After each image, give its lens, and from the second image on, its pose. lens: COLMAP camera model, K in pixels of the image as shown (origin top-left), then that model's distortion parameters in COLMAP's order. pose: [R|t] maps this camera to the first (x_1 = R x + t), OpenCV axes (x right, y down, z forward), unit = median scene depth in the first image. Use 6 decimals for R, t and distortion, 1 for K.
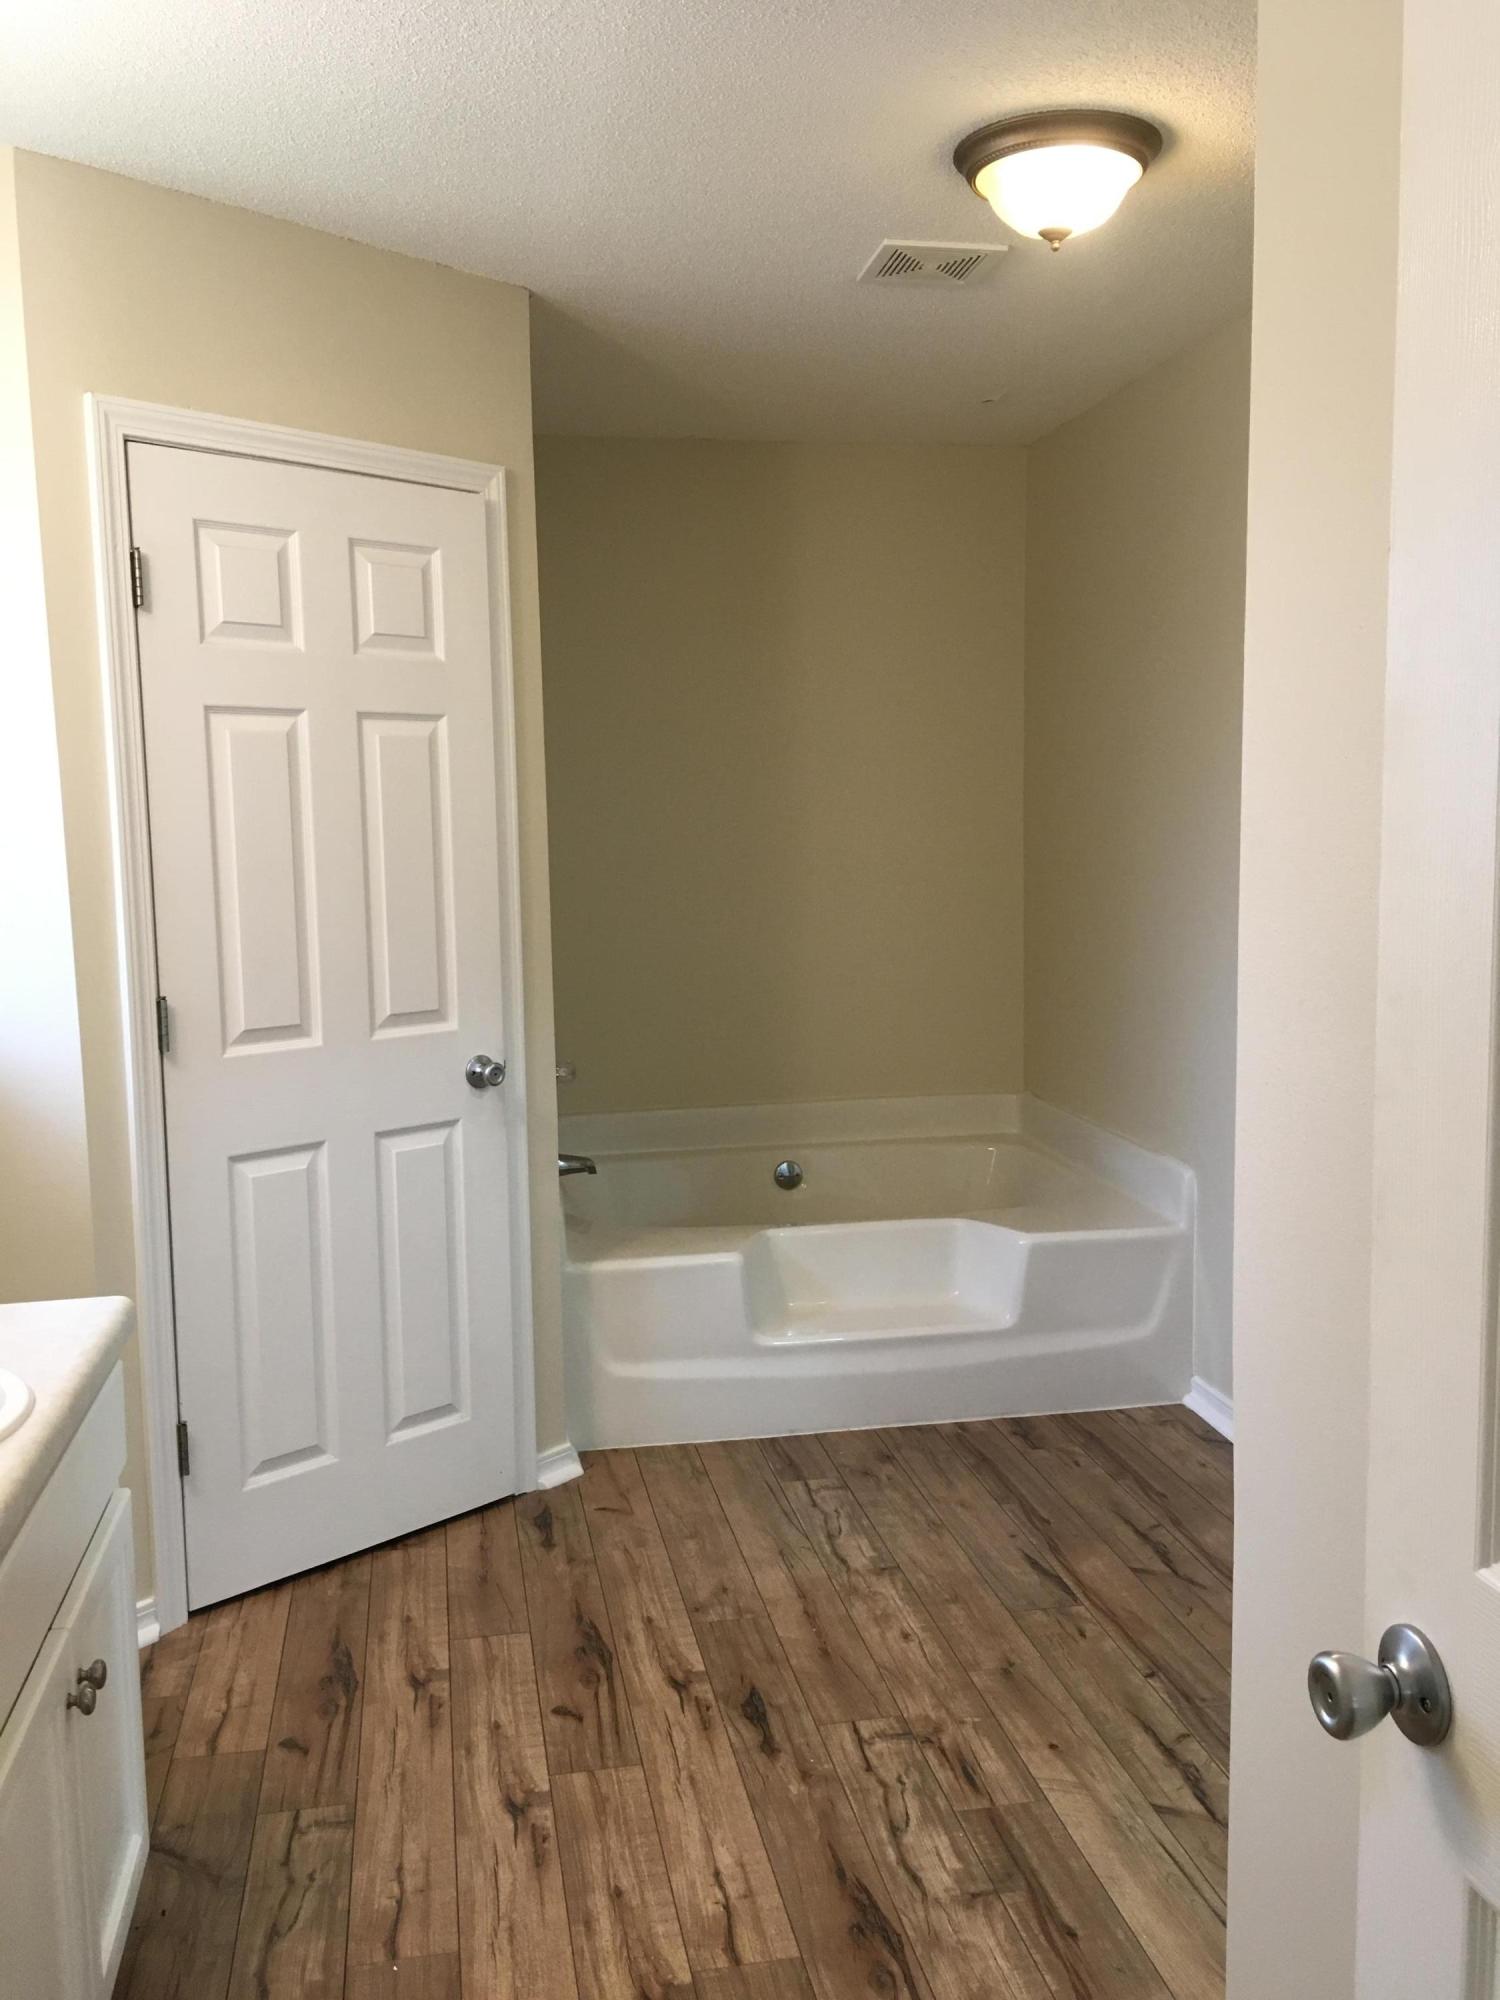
lens RADIAL K [[1713.2, 0, 756.5], [0, 1713.2, 990.7], [0, 0, 1]] dist [0.082037, -0.114926]
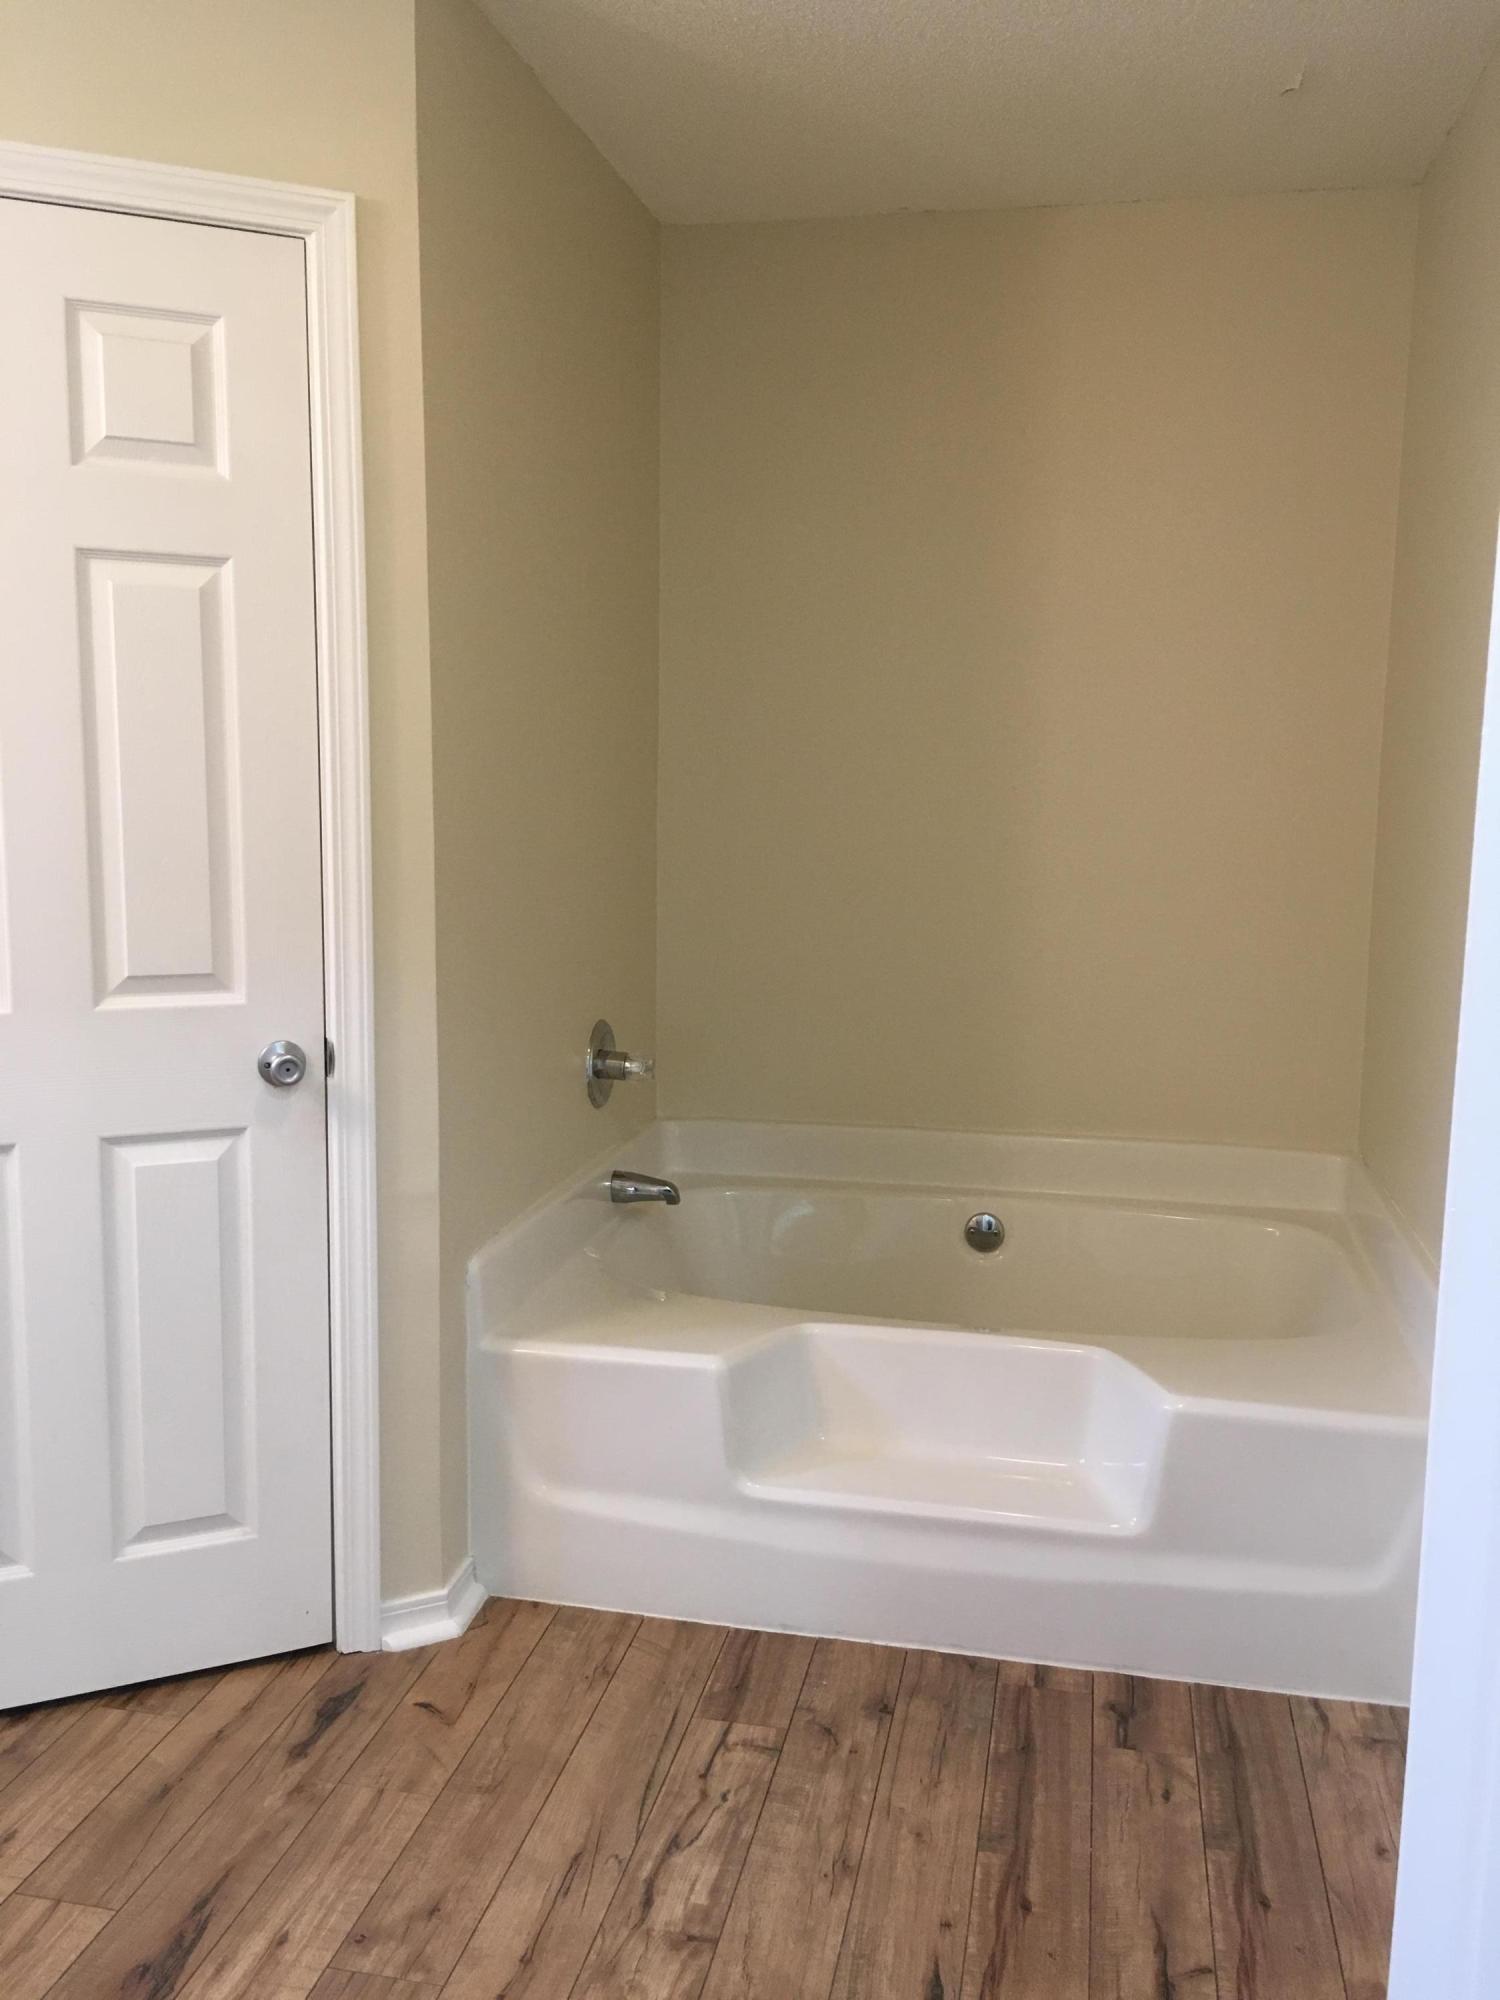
lens RADIAL K [[1713.2, 0, 776.7], [0, 1713.2, 953.9], [0, 0, 1]] dist [0.082037, -0.114926]
pose [[0.926071, 0.074279, -0.369966, 0.275065], [-0.072371, 0.997196, 0.019057, -0.025807], [0.370344, 0.009127, 0.928850, 0.391646]]
